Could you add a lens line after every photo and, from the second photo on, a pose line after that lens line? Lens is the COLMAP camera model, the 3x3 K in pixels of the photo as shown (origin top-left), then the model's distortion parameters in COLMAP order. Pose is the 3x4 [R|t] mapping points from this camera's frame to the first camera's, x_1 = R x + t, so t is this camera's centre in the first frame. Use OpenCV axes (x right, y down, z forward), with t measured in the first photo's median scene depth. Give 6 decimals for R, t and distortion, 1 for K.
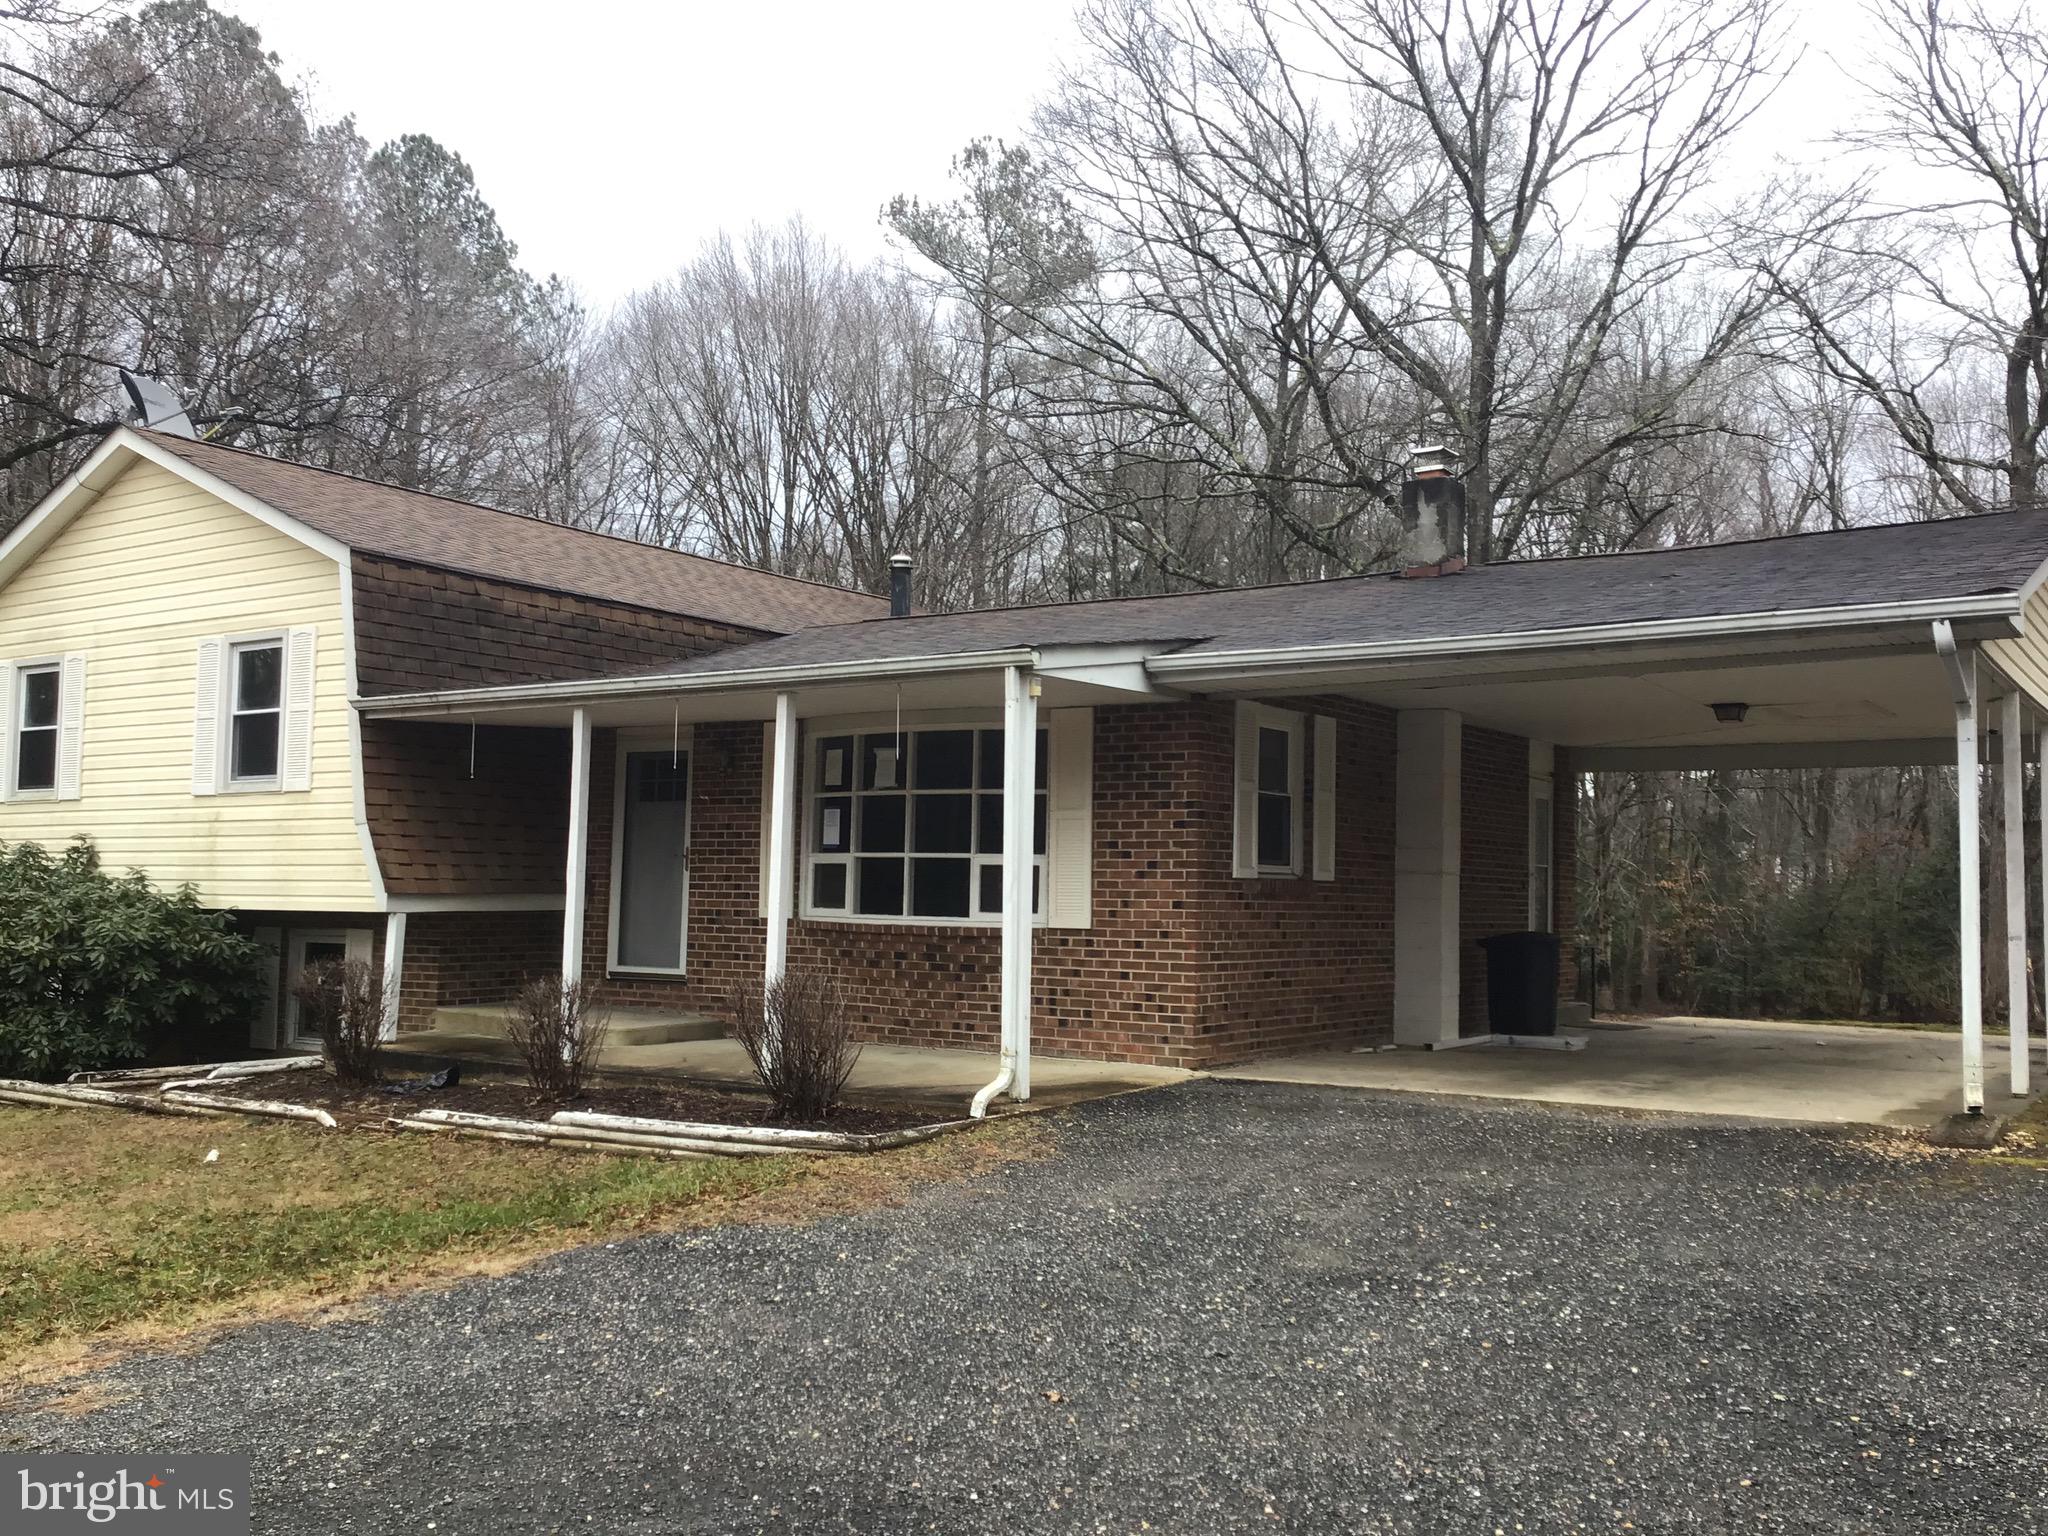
lens RADIAL K [[1841.5, 0, 1061.5], [0, 1841.5, 765.8], [0, 0, 1]] dist [-0.006592, -0.015838]
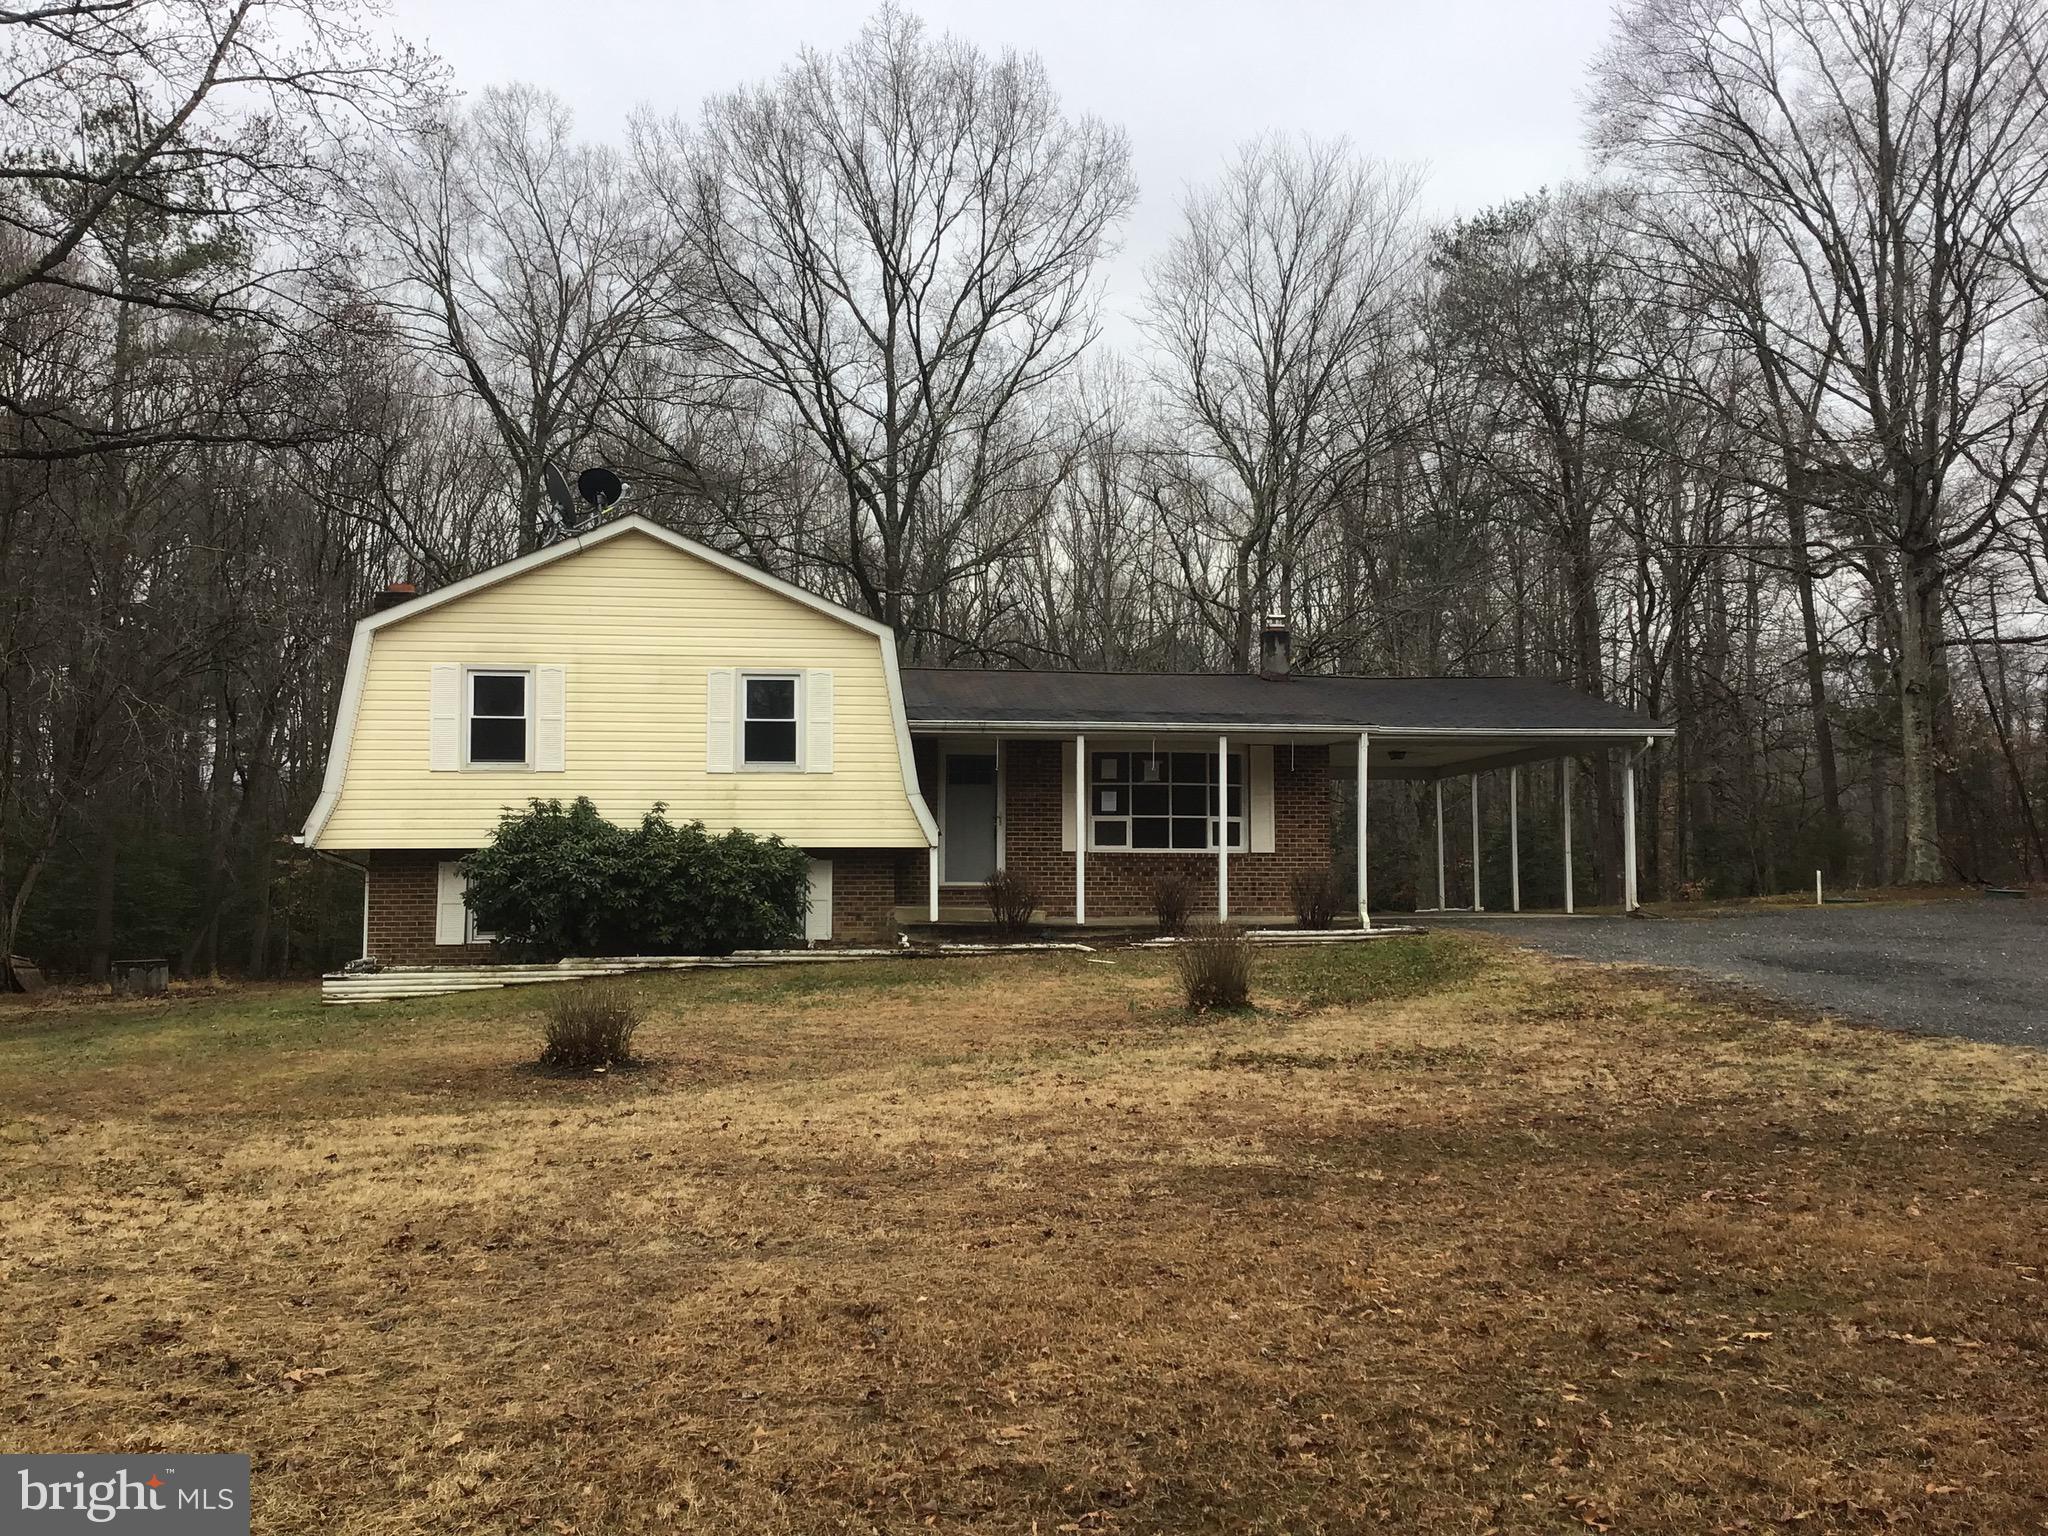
lens RADIAL K [[1841.5, 0, 1061.5], [0, 1841.5, 765.8], [0, 0, 1]] dist [-0.006592, -0.015838]
pose [[0.758415, 0.030925, 0.651038, -1.381429], [-0.035821, 0.999342, -0.005740, 0.010003], [-0.650787, -0.018967, 0.759024, -0.378333]]
